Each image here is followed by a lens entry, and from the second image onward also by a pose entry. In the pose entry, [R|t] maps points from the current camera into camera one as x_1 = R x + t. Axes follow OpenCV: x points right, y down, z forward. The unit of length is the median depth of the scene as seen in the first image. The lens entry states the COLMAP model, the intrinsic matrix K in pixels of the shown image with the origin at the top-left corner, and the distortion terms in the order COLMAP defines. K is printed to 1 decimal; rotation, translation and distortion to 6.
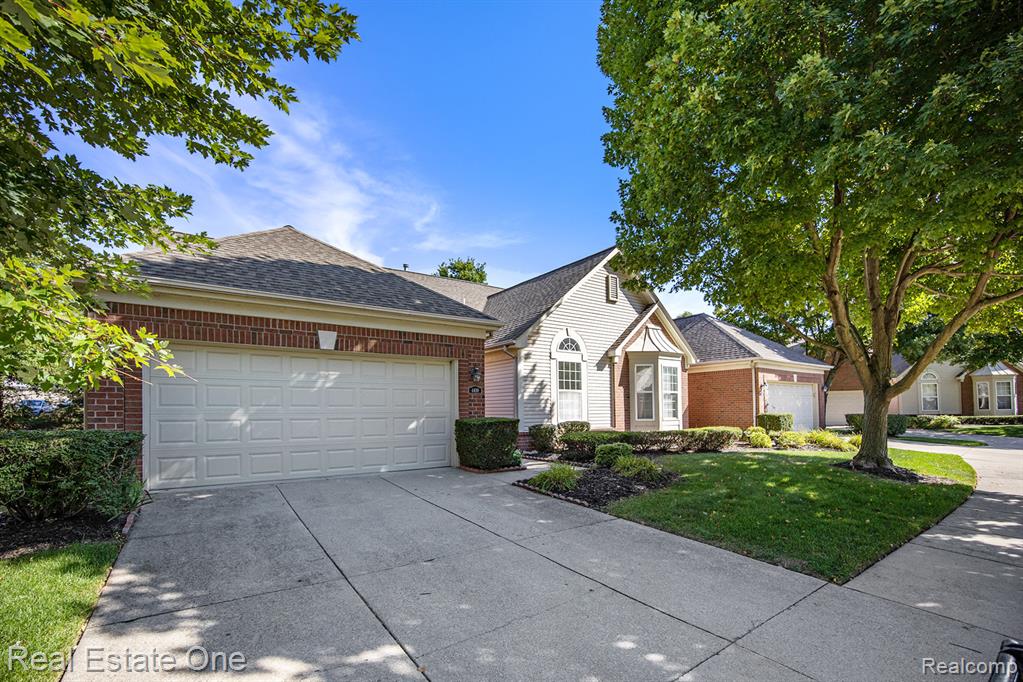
lens RADIAL K [[463.9, 0, 495.2], [0, 463.9, 360.1], [0, 0, 1]] dist [-0.065026, 0.011965]
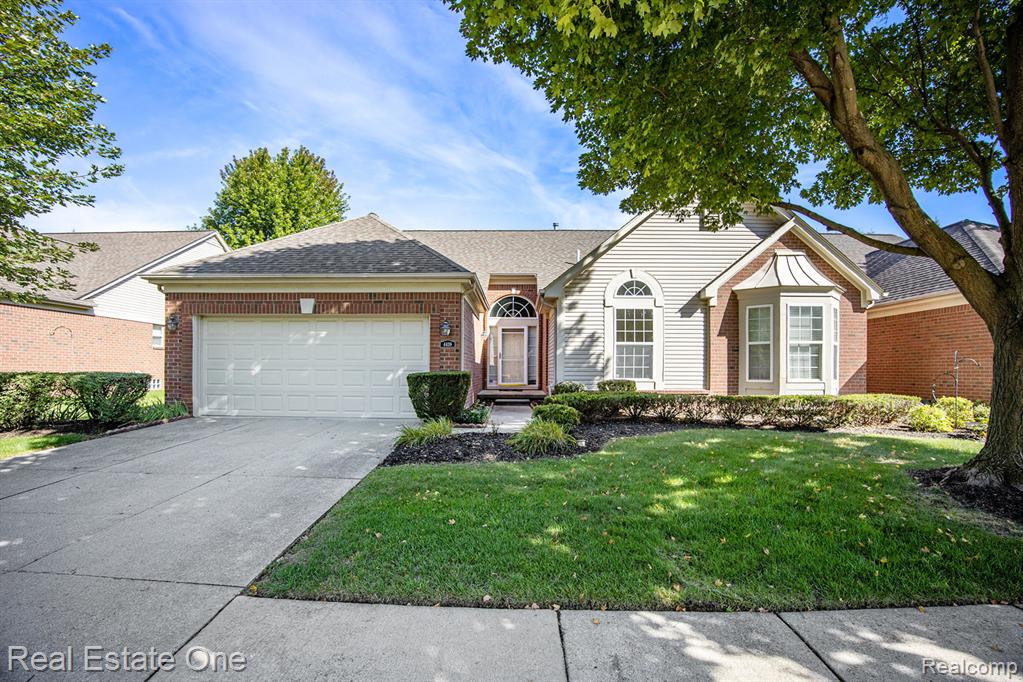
lens RADIAL K [[454.6, 0, 511.5], [0, 454.6, 341.0], [0, 0, 1]] dist [-0.057539, 0.000502]
pose [[0.803351, -0.027363, -0.594876, 0.494367], [0.053205, 0.998247, 0.025933, 0.030056], [0.593124, -0.052484, 0.803399, 0.222960]]
